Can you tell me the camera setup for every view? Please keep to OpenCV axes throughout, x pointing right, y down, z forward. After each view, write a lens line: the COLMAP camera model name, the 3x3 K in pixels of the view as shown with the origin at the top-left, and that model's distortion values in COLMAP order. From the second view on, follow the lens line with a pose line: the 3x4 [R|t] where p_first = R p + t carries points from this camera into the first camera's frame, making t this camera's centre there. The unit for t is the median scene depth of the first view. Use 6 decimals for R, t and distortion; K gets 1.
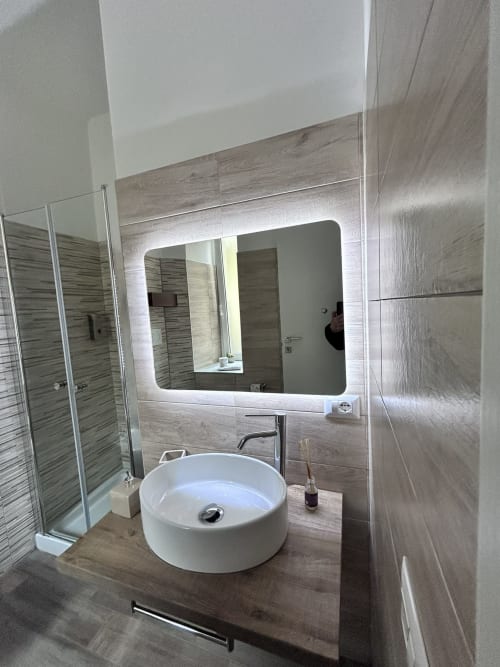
lens RADIAL K [[270.6, 0, 252.0], [0, 270.6, 332.4], [0, 0, 1]] dist [-0.006778, 0.000777]
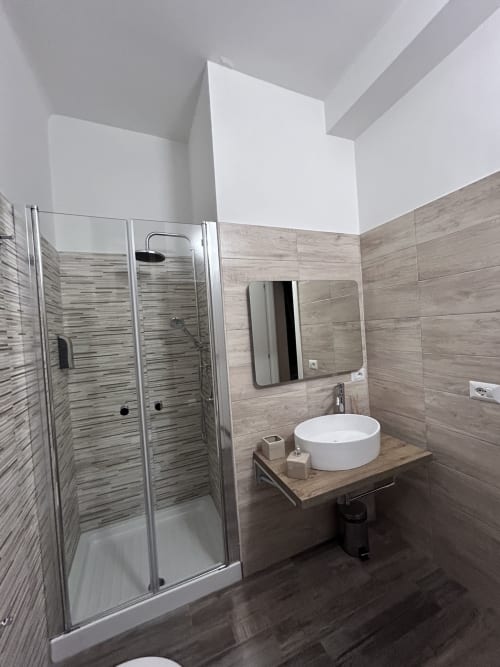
lens RADIAL K [[270.6, 0, 250.2], [0, 270.6, 332.4], [0, 0, 1]] dist [-0.006778, 0.000777]
pose [[0.746413, -0.006582, 0.665450, -1.413873], [0.084908, 0.992721, -0.085420, 0.068276], [-0.660044, 0.120261, 0.741539, 0.043739]]
